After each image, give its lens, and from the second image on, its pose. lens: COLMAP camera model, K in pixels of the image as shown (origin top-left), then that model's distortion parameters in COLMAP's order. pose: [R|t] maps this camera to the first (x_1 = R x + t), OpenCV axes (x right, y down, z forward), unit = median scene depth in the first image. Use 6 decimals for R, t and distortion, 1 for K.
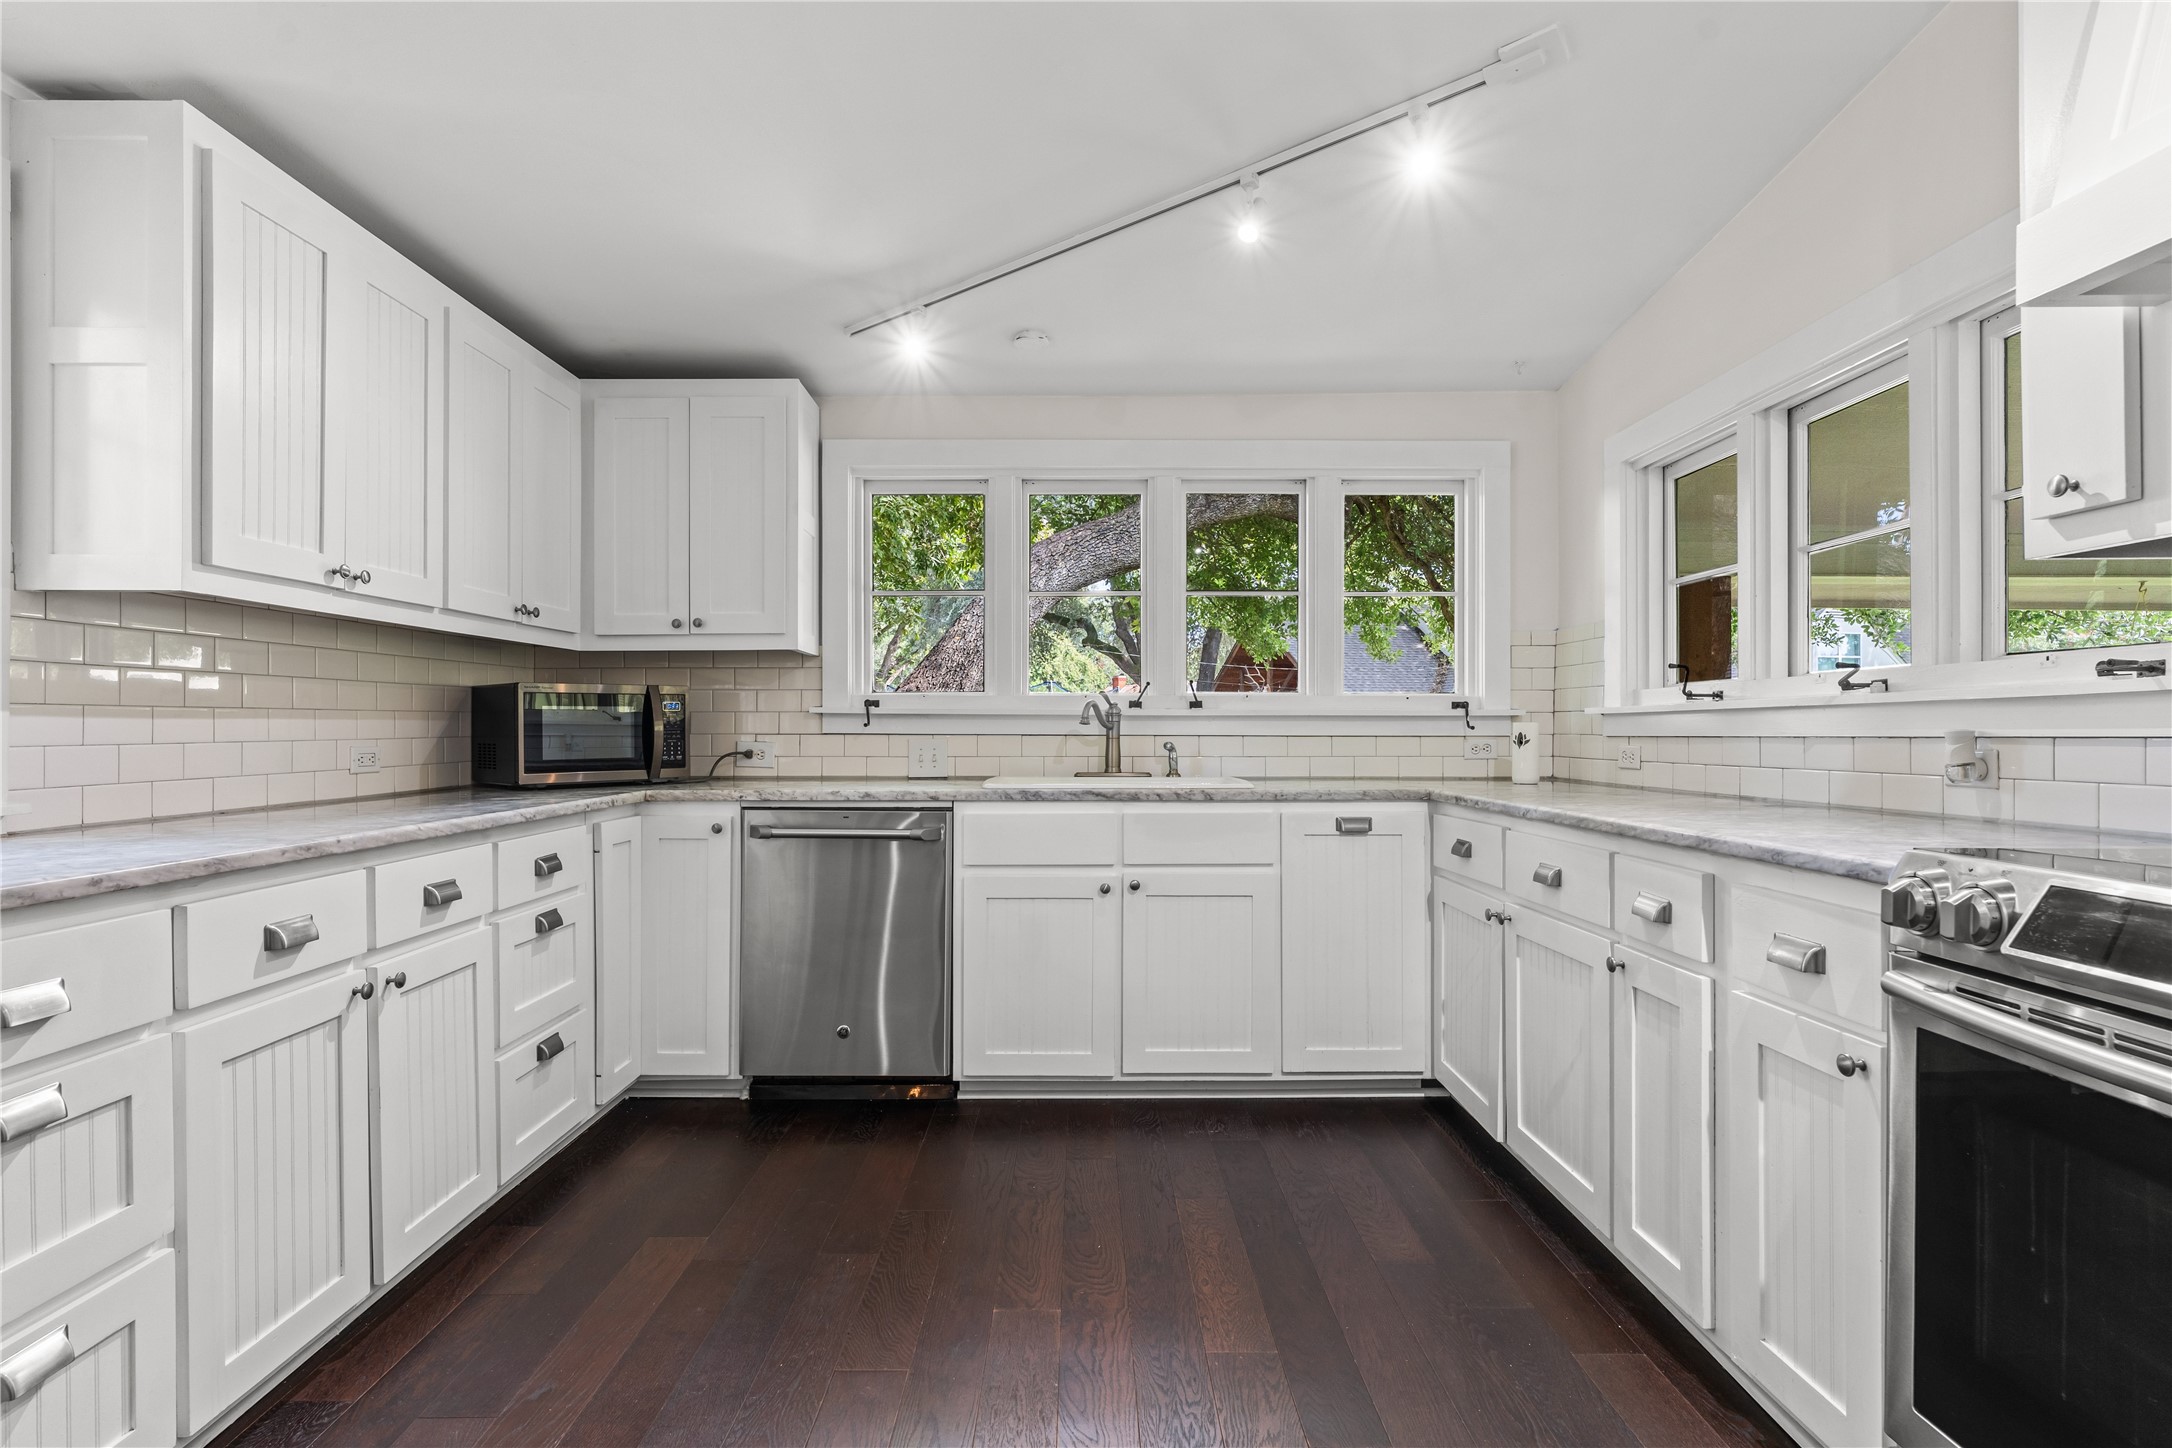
lens RADIAL K [[1061.9, 0, 1085.3], [0, 1061.9, 729.0], [0, 0, 1]] dist [0.000050, 0.000022]
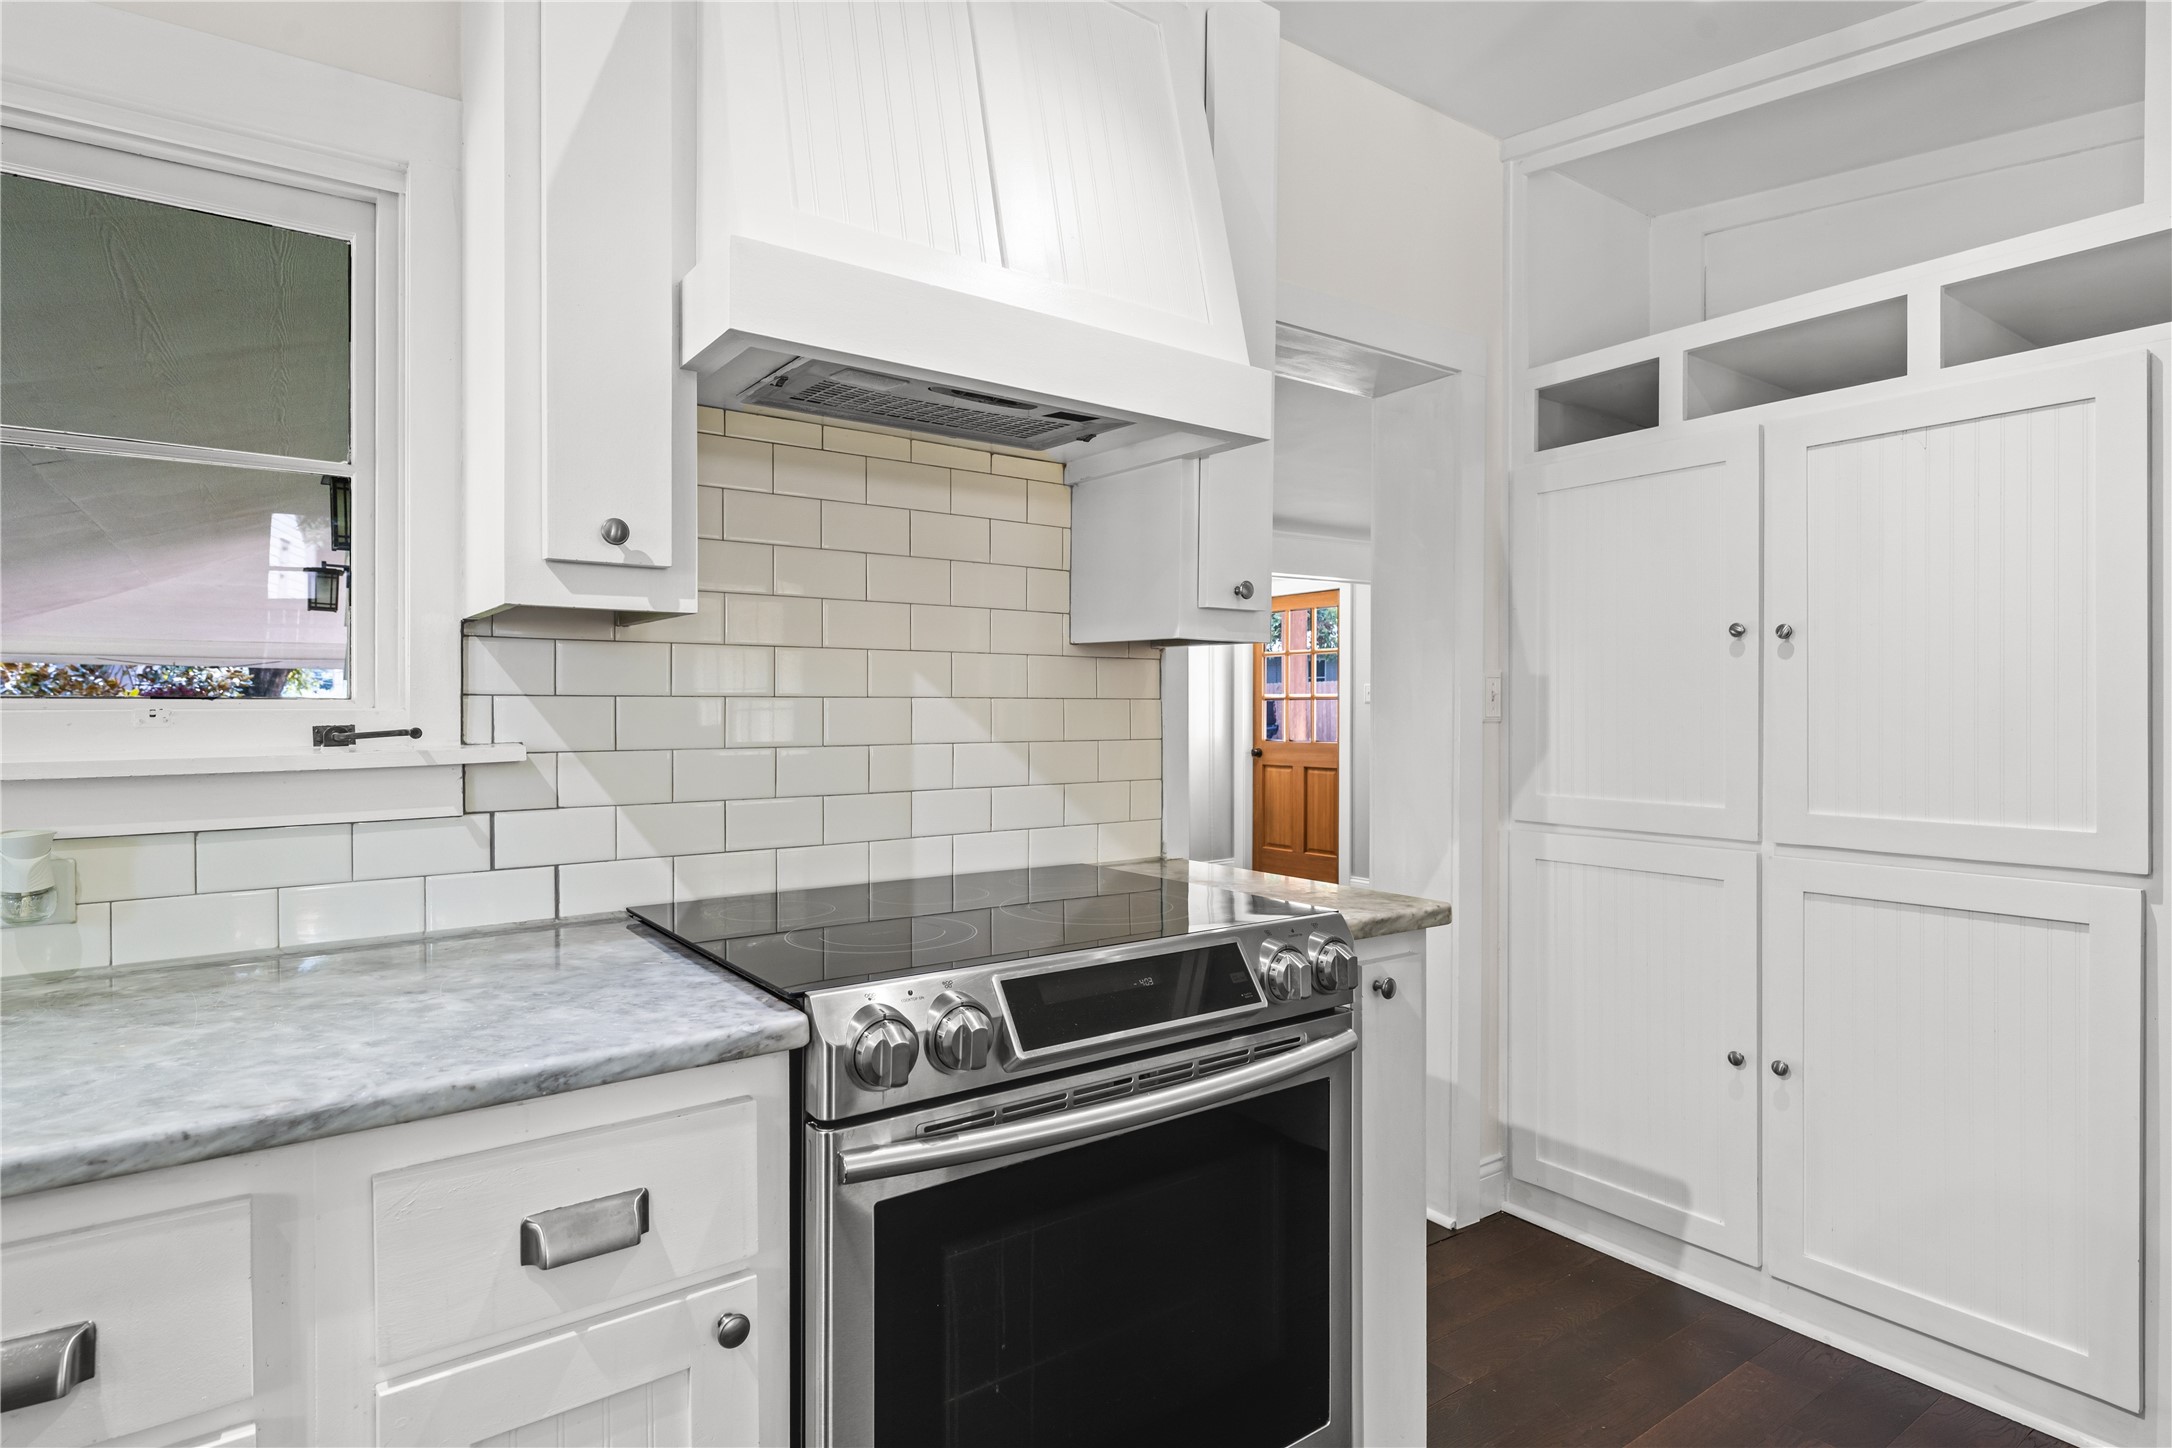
lens RADIAL K [[1124.8, 0, 1080.8], [0, 1124.8, 714.5], [0, 0, 1]] dist [0.004997, 0.000863]
pose [[-0.576873, -0.002008, 0.816832, -0.017679], [-0.000929, 0.999998, 0.001802, -0.081996], [-0.816833, 0.000281, -0.576873, 1.131764]]
